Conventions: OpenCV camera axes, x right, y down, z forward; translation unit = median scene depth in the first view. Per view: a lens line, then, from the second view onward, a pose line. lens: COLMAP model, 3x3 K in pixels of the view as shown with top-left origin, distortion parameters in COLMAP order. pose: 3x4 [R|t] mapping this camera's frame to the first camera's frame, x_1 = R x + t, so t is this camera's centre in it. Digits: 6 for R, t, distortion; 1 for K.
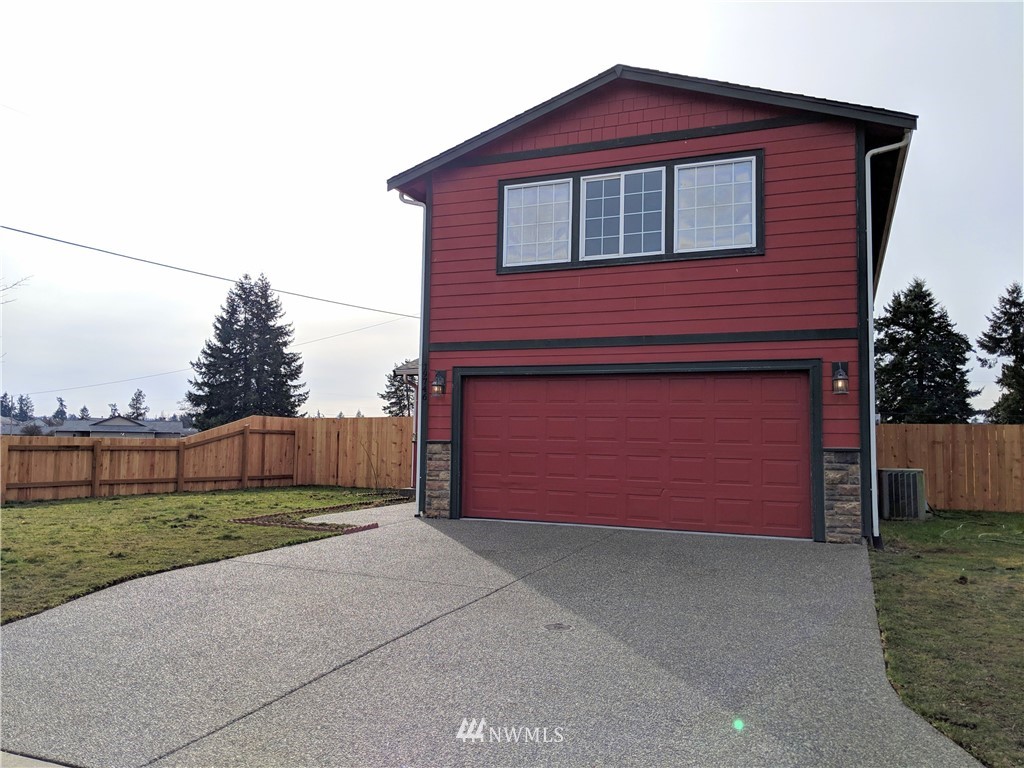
lens RADIAL K [[805.1, 0, 529.4], [0, 805.1, 388.1], [0, 0, 1]] dist [0.064276, -0.108483]
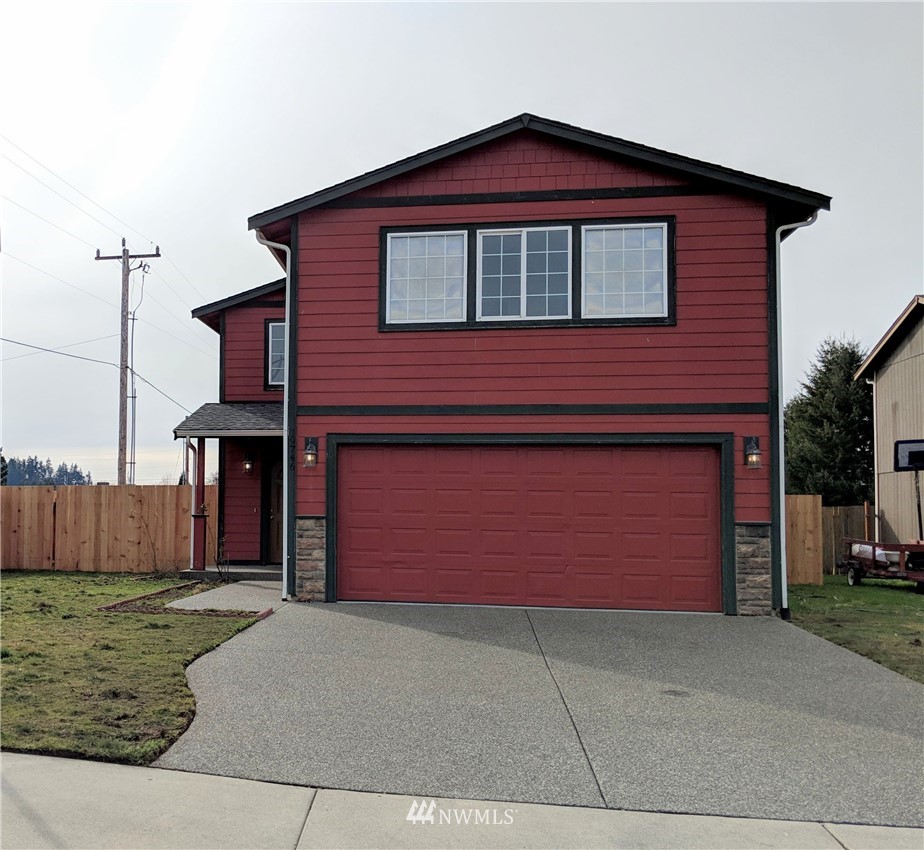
lens RADIAL K [[1028.7, 0, 330.1], [0, 1028.7, 467.8], [0, 0, 1]] dist [0.053455, 0.000000]
pose [[0.973419, 0.005660, 0.228961, -0.352267], [-0.011309, 0.999663, 0.023367, -0.014664], [-0.228752, -0.025335, 0.973155, -0.112330]]
